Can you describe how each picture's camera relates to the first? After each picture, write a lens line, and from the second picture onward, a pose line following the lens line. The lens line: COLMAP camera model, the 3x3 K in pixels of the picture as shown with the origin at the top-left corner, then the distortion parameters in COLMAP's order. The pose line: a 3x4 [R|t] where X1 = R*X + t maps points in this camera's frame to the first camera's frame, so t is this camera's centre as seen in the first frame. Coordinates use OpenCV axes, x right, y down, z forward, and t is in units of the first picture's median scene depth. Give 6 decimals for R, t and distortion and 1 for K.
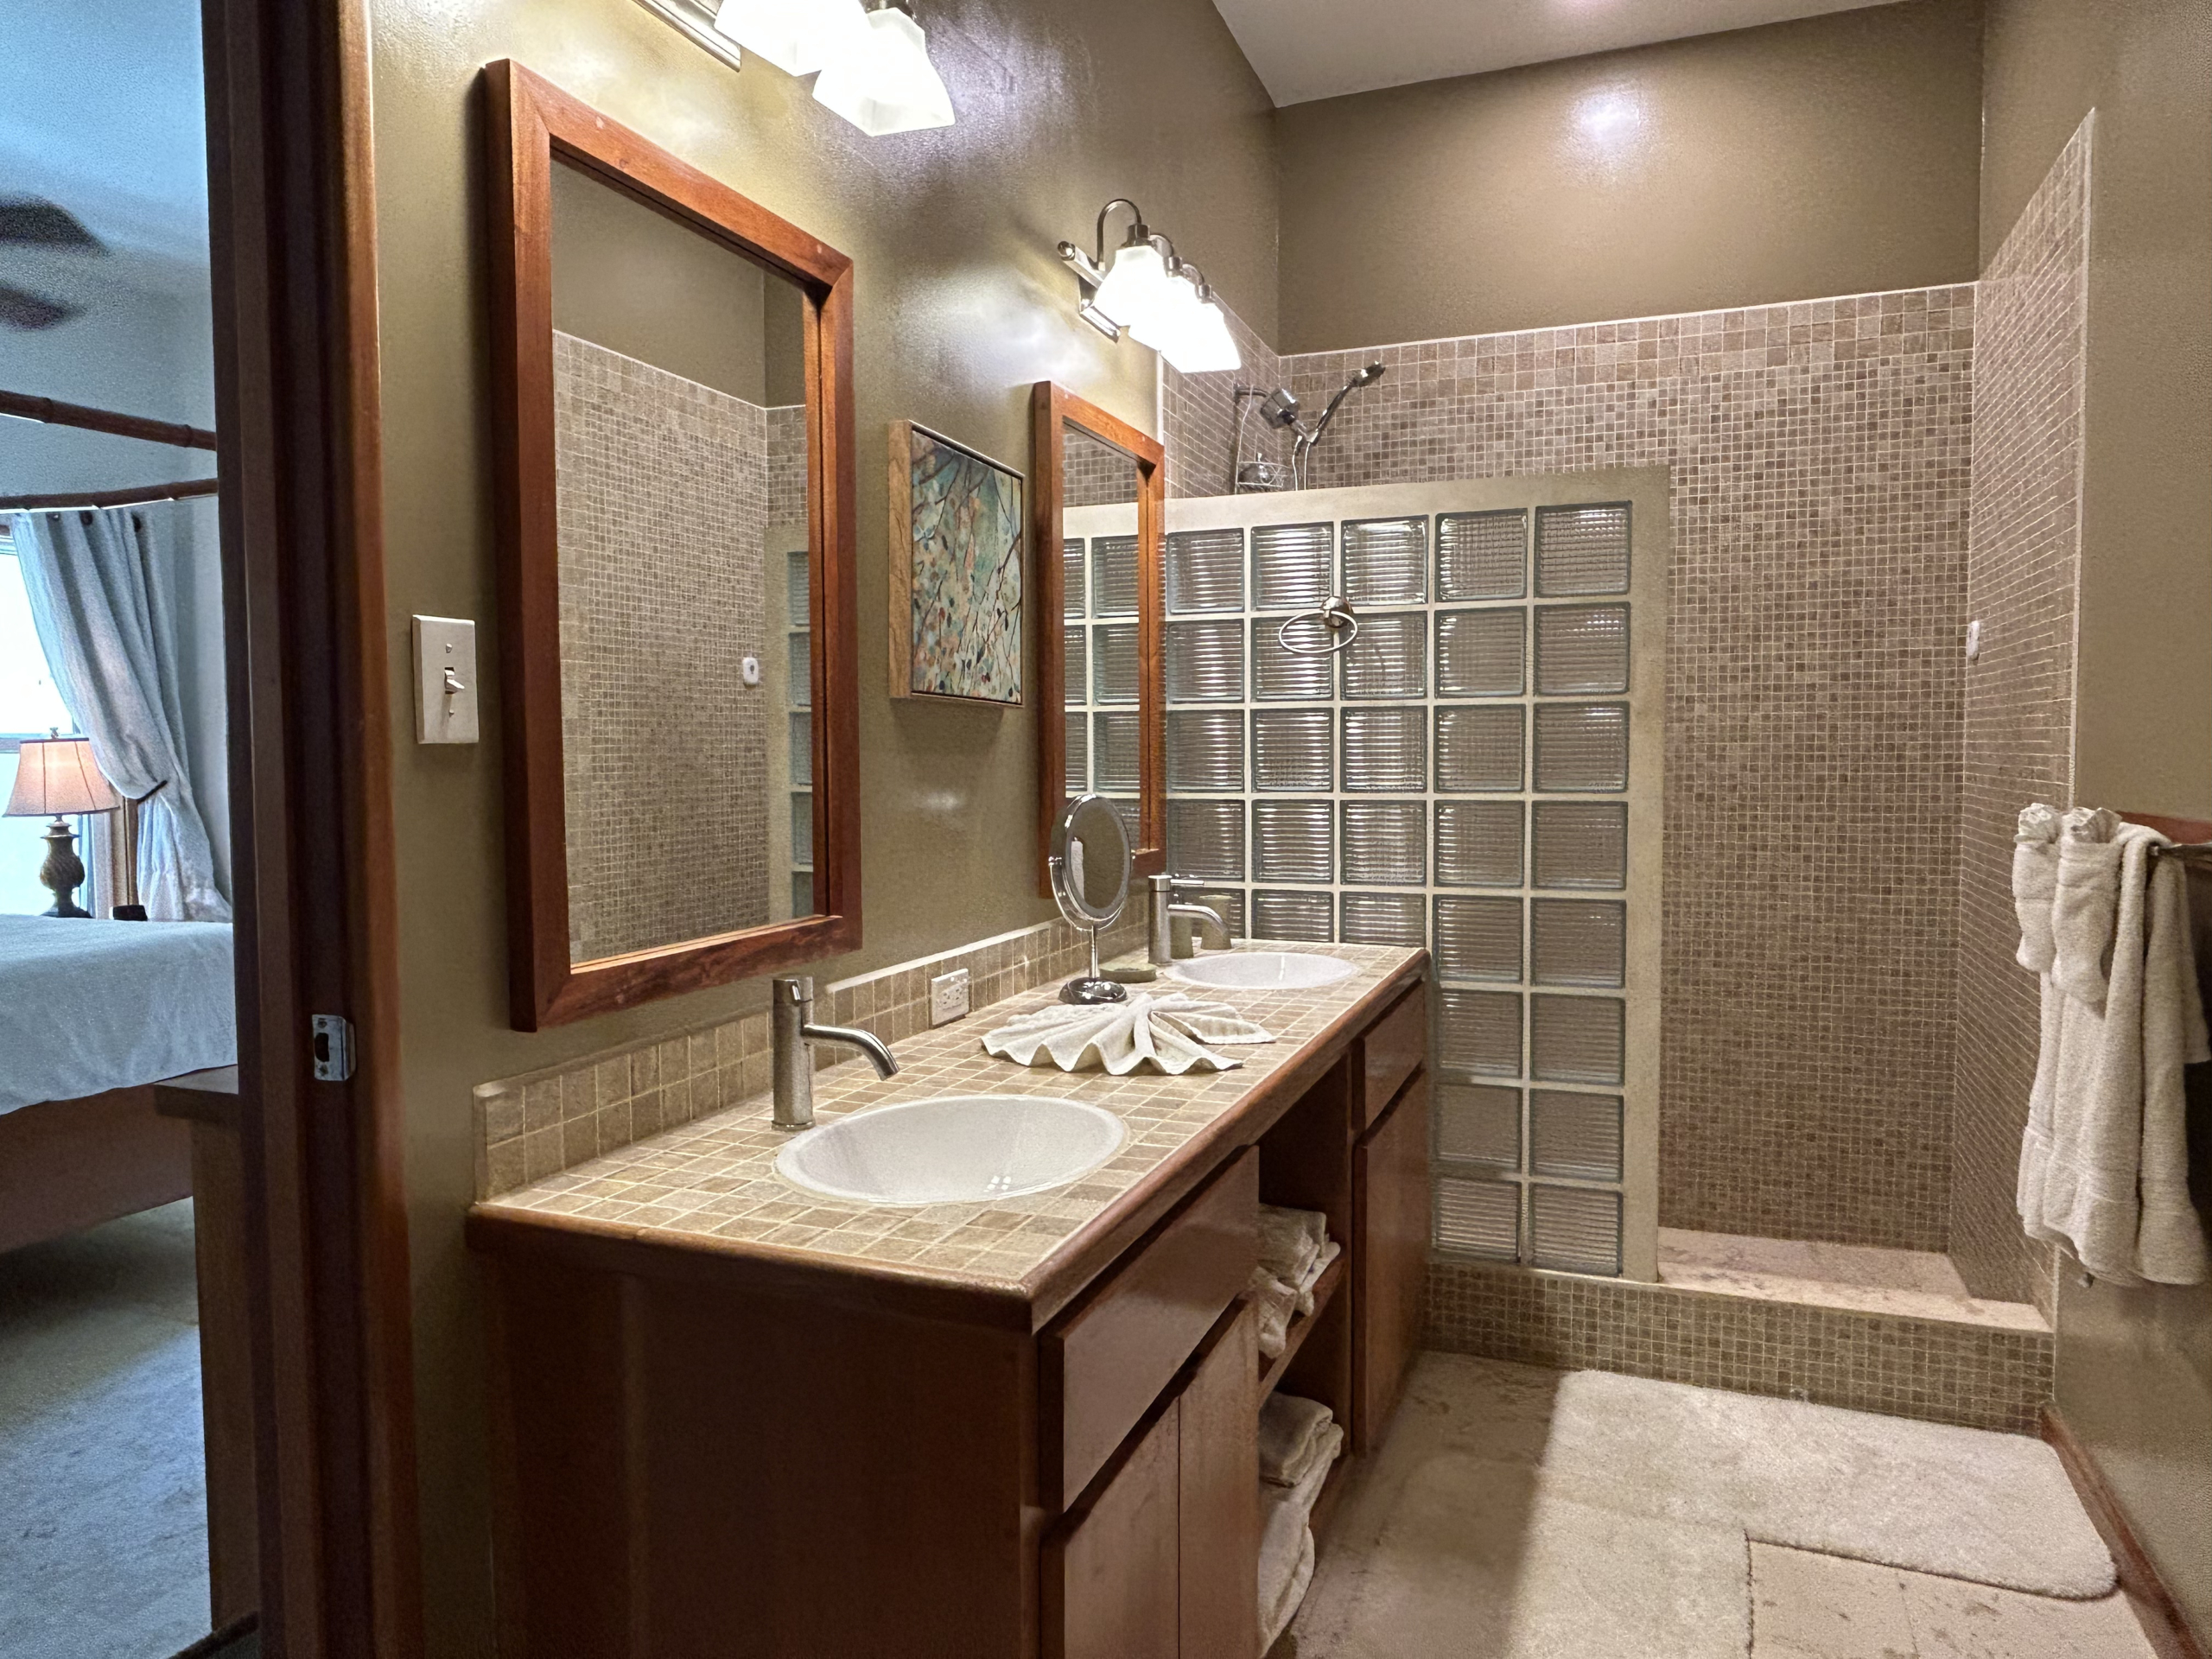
lens RADIAL K [[1440.0, 0, 1101.8], [0, 1440.0, 828.3], [0, 0, 1]] dist [0.006488, 0.000567]
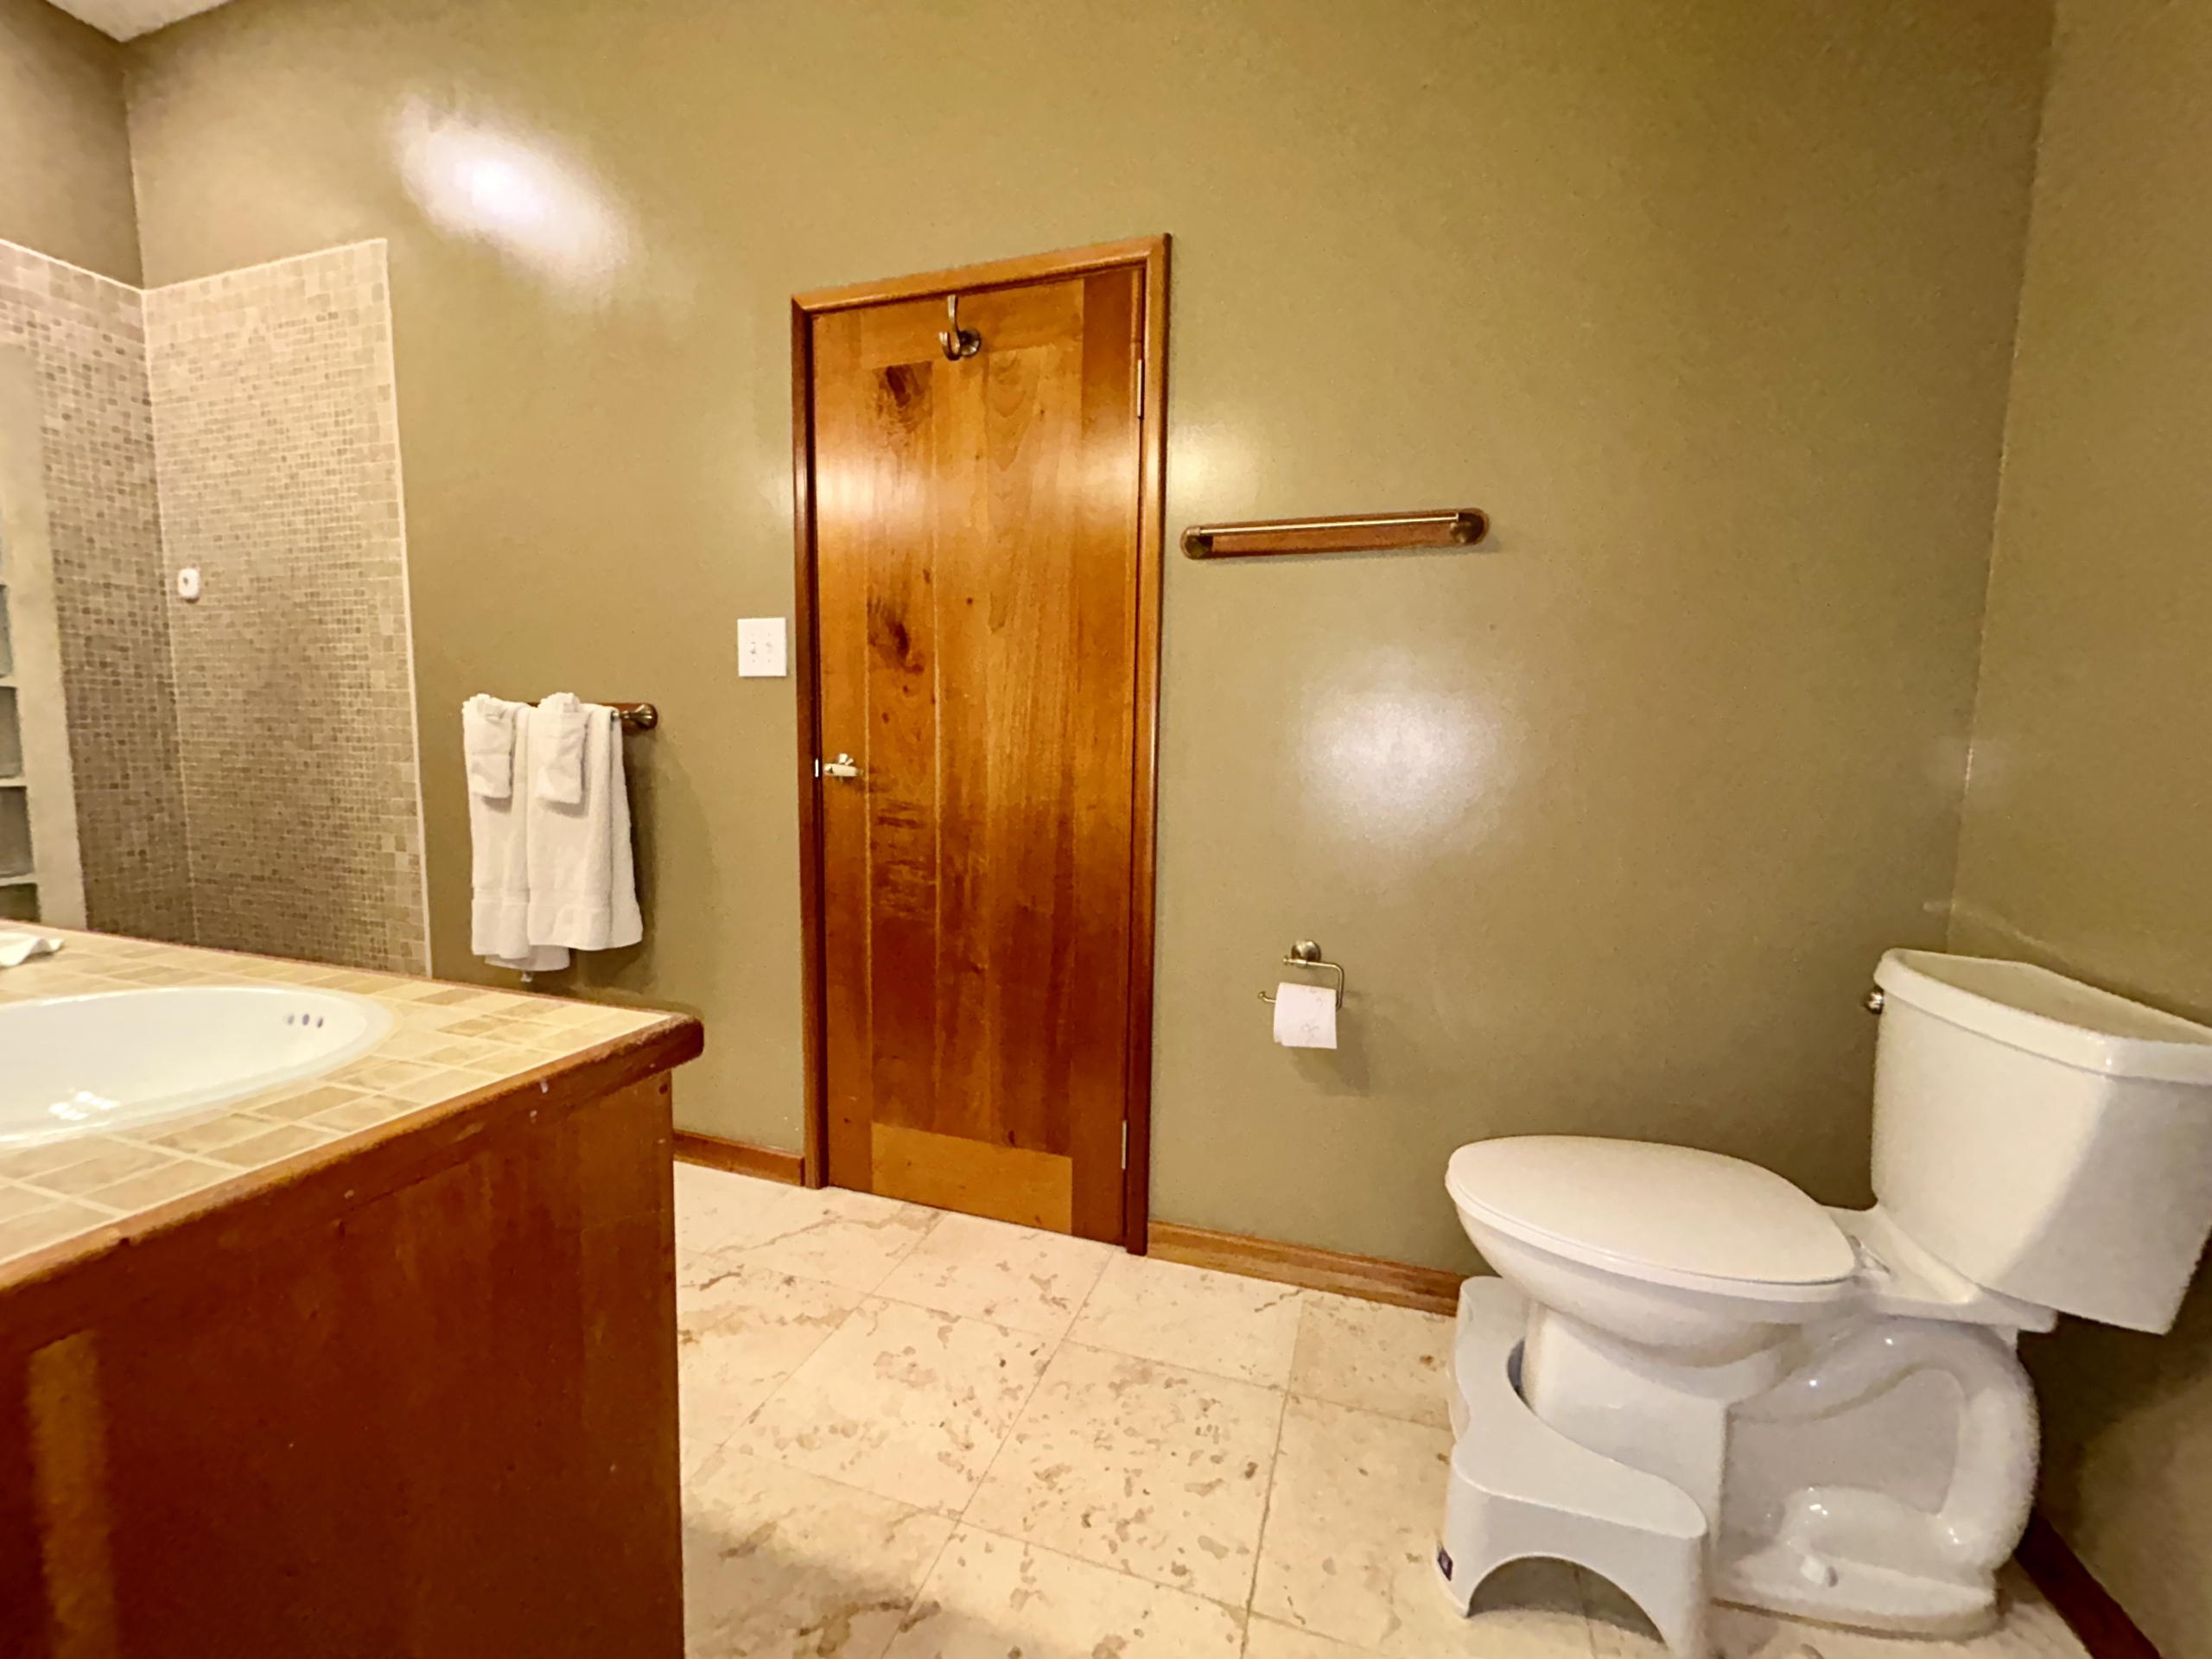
lens RADIAL K [[887.4, 0, 1105.0], [0, 887.4, 825.2], [0, 0, 1]] dist [0.002959, 0.000229]
pose [[-0.044491, -0.094026, 0.994575, -0.234234], [0.036656, 0.994737, 0.095681, 0.035948], [-0.998337, 0.040714, -0.040810, 0.217379]]
